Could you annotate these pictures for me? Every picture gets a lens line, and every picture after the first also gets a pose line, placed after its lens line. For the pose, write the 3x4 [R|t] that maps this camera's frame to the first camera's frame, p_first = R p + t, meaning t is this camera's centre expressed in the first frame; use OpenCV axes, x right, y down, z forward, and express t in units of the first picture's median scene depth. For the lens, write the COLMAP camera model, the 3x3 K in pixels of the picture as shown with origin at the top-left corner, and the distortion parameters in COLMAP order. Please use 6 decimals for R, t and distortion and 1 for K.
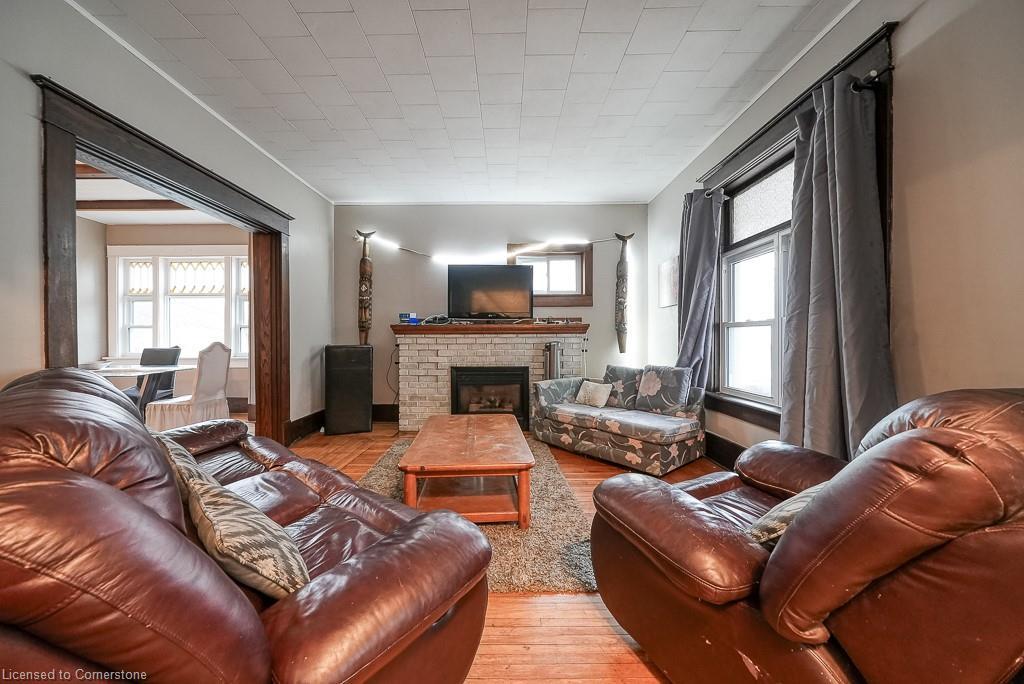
lens RADIAL K [[358.5, 0, 512.0], [0, 358.5, 342.0], [0, 0, 1]] dist [-0.000622, -0.000086]
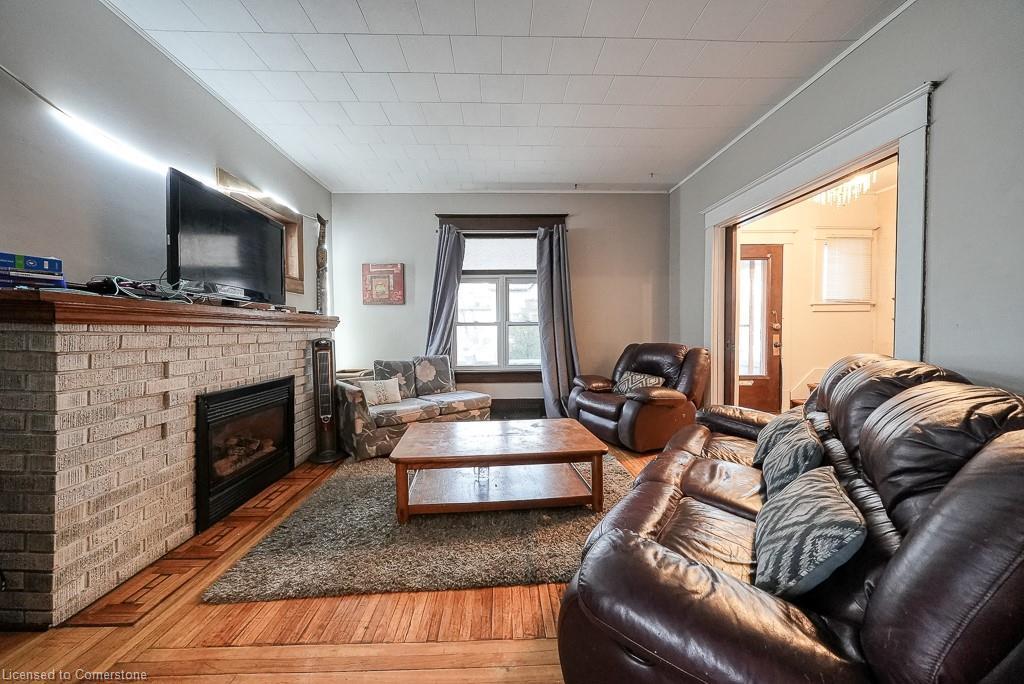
lens RADIAL K [[361.0, 0, 491.7], [0, 361.0, 343.6], [0, 0, 1]] dist [-0.020773, -0.000112]
pose [[-0.012572, -0.032004, 0.999409, -0.631996], [0.017419, 0.999329, 0.032220, -0.006858], [-0.999769, 0.017814, -0.012006, 0.624429]]
